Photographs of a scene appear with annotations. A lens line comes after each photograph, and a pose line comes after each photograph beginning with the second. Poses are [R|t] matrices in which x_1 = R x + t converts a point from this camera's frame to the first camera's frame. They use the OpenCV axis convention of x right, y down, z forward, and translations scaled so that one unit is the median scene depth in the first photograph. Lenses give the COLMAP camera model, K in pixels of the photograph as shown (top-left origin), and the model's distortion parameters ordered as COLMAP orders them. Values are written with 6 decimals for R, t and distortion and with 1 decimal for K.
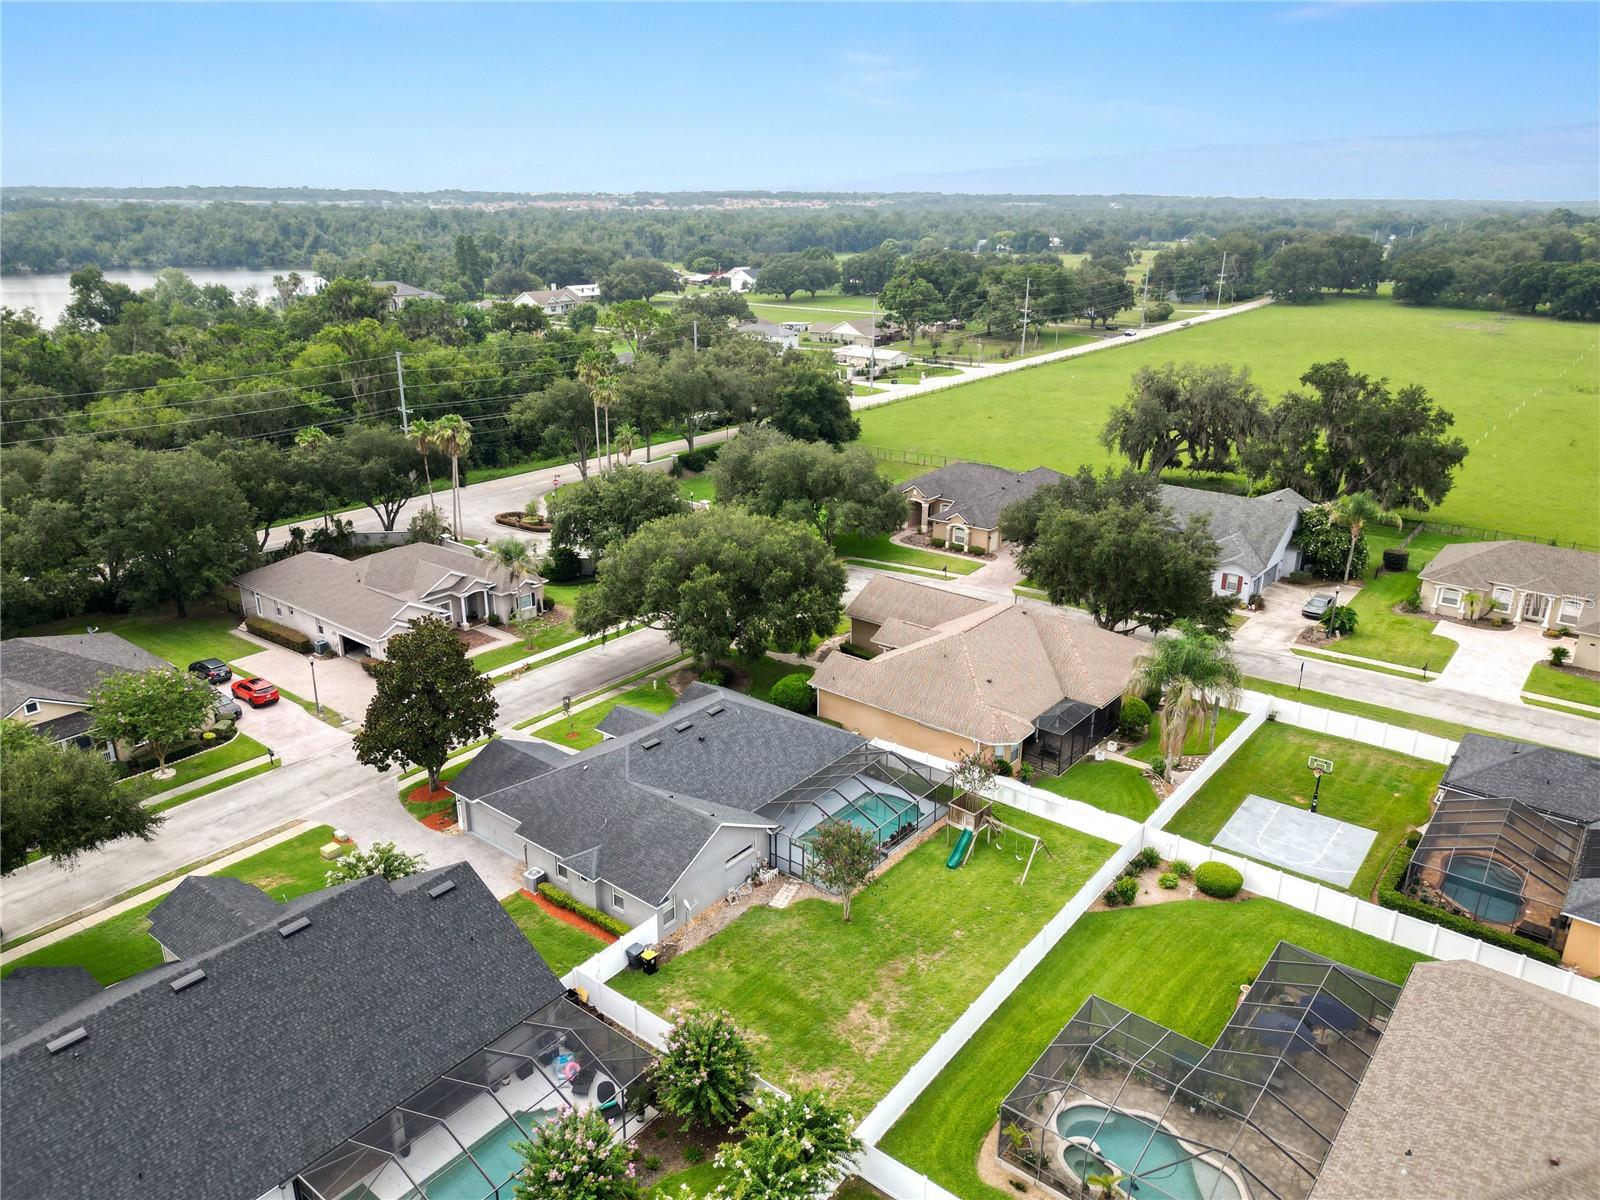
lens RADIAL K [[1118.5, 0, 800.0], [0, 1118.5, 600.0], [0, 0, 1]] dist [0.091117, -0.102115]
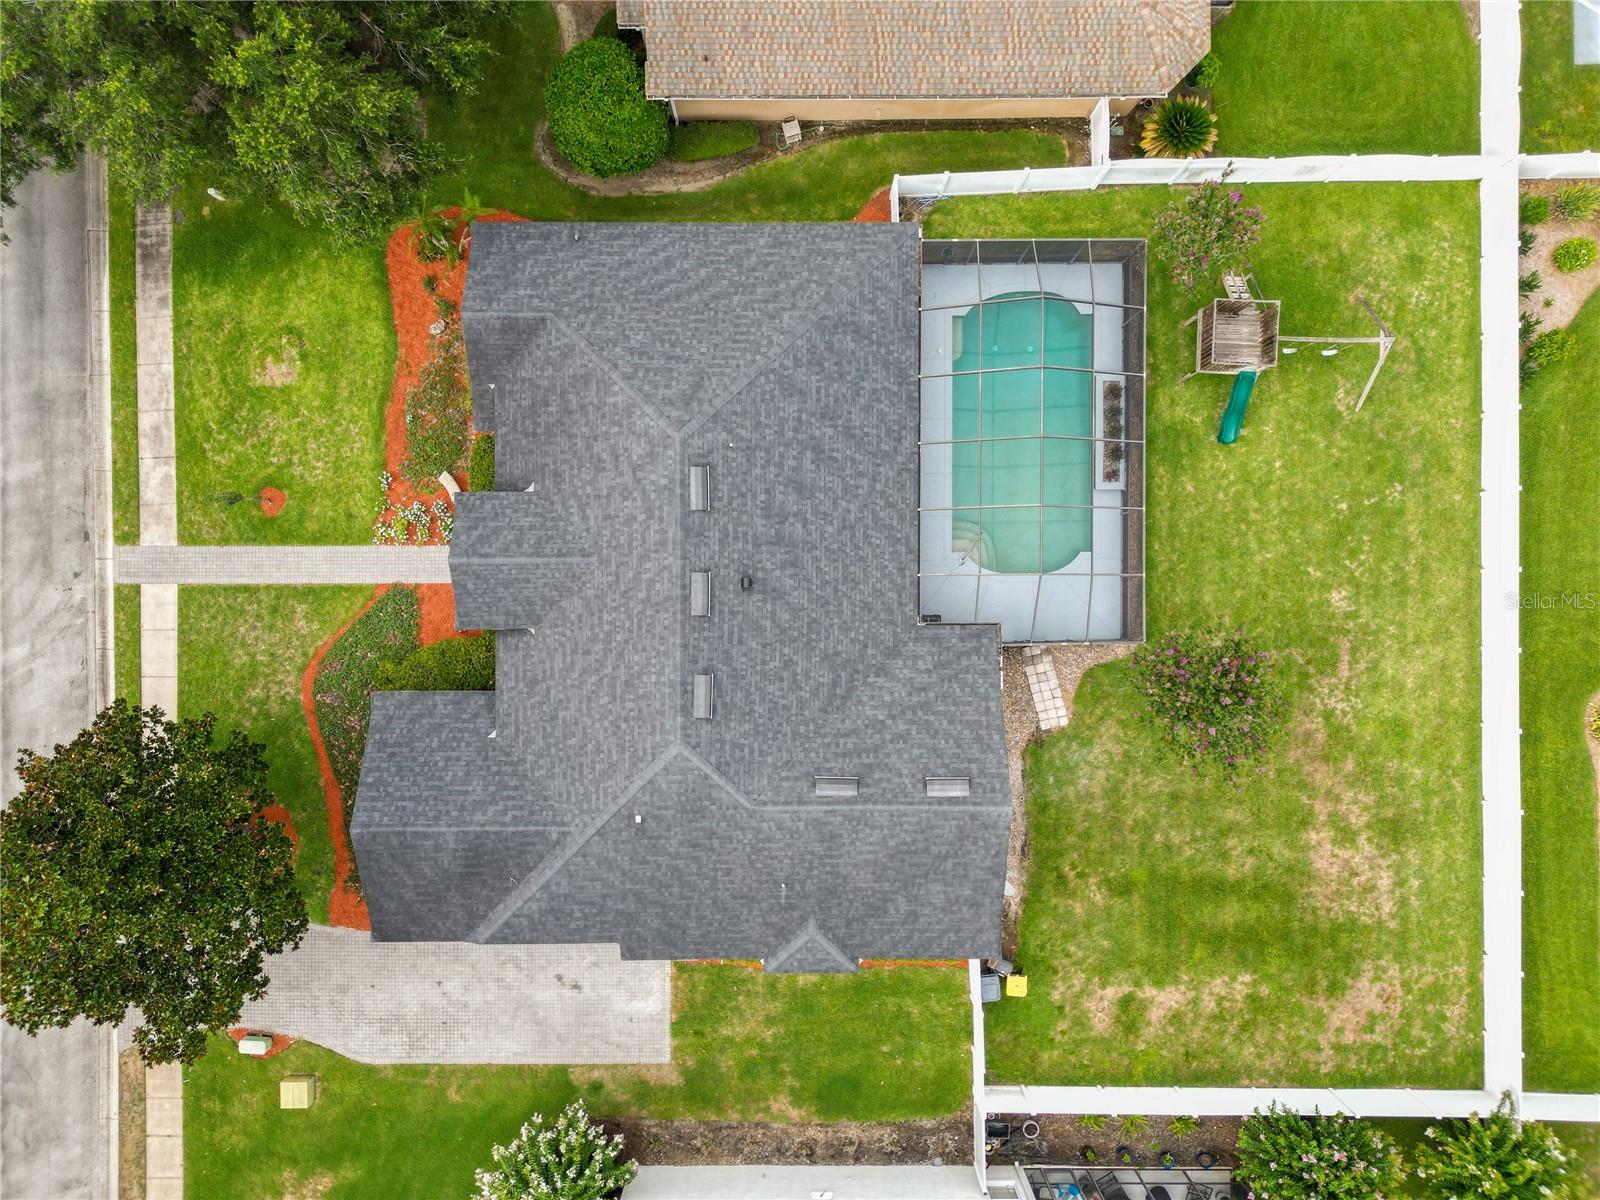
lens RADIAL K [[1118.5, 0, 800.0], [0, 1118.5, 600.0], [0, 0, 1]] dist [0.091117, -0.102115]
pose [[0.779729, -0.626109, -0.003232, -0.078538], [0.212635, 0.259945, 0.941921, -0.316270], [-0.588905, -0.735130, 0.335819, 0.881103]]
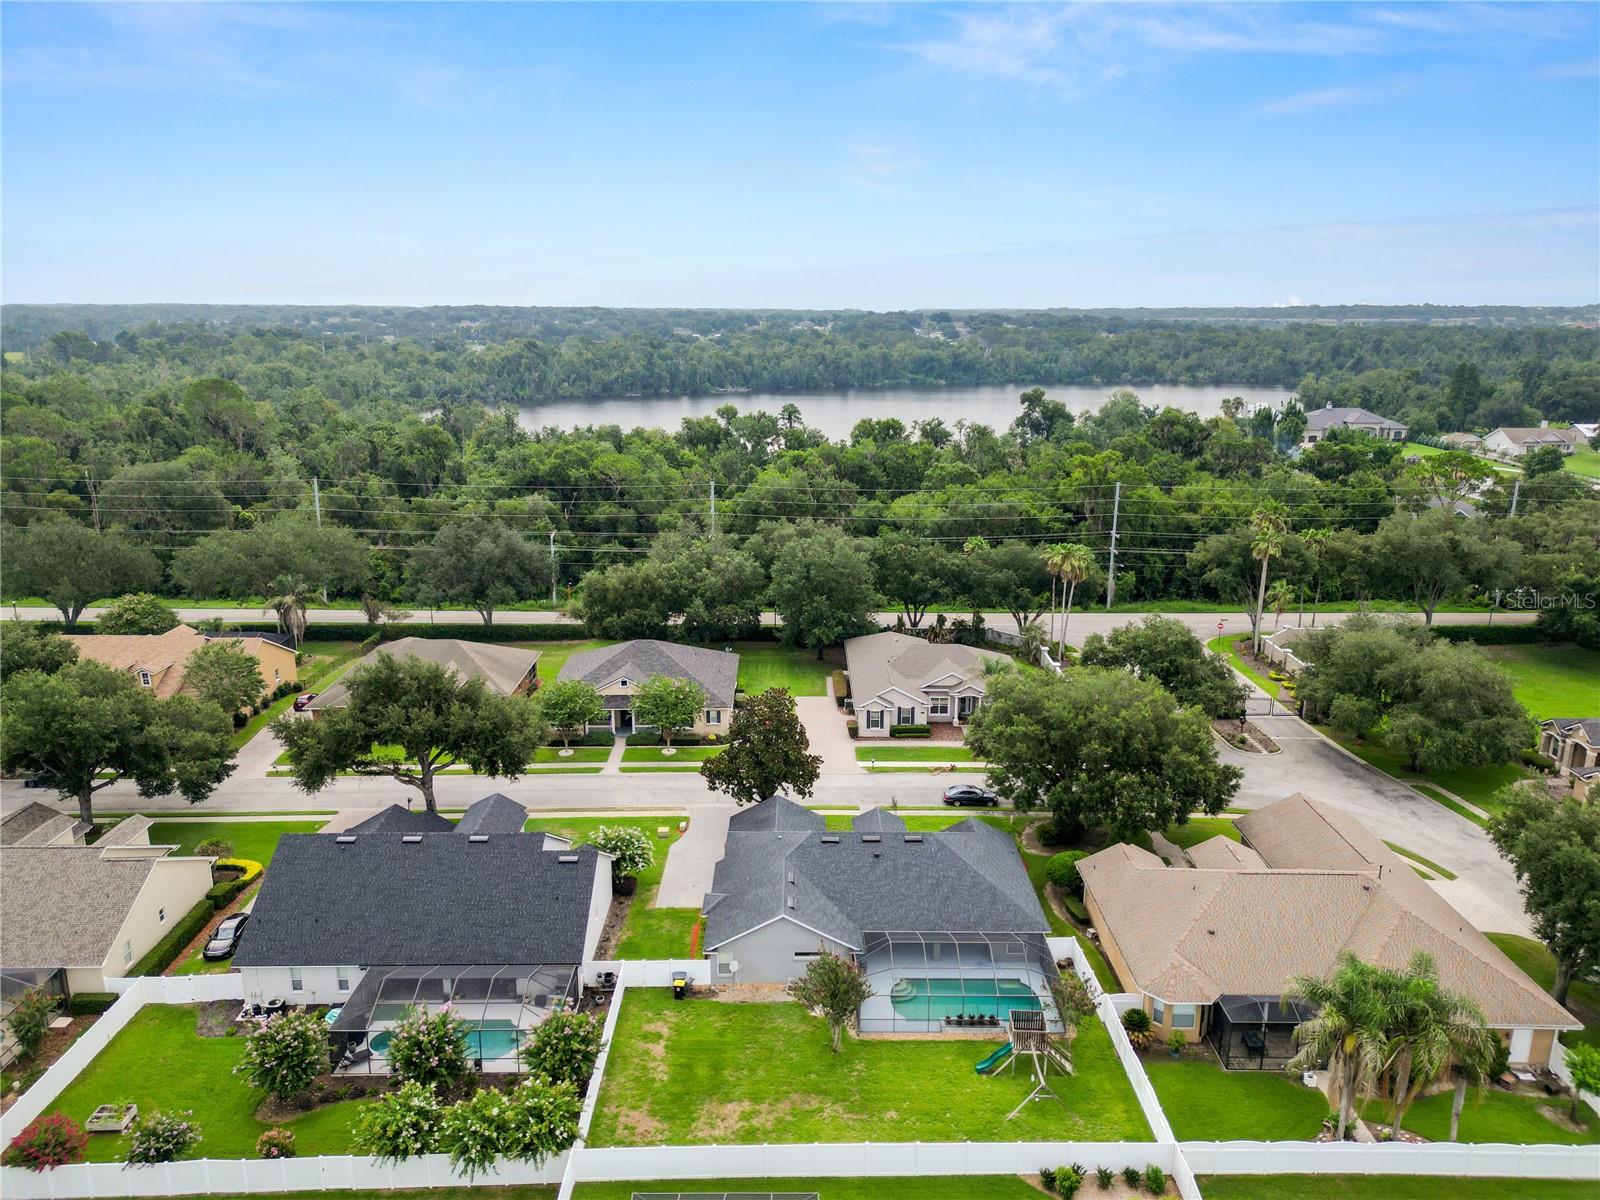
lens RADIAL K [[1118.5, 0, 800.0], [0, 1118.5, 600.0], [0, 0, 1]] dist [0.091117, -0.102115]
pose [[0.629089, 0.192324, -0.753165, 0.693719], [-0.261412, 0.964820, 0.028024, -0.138493], [0.732059, 0.179256, 0.657234, 0.179492]]
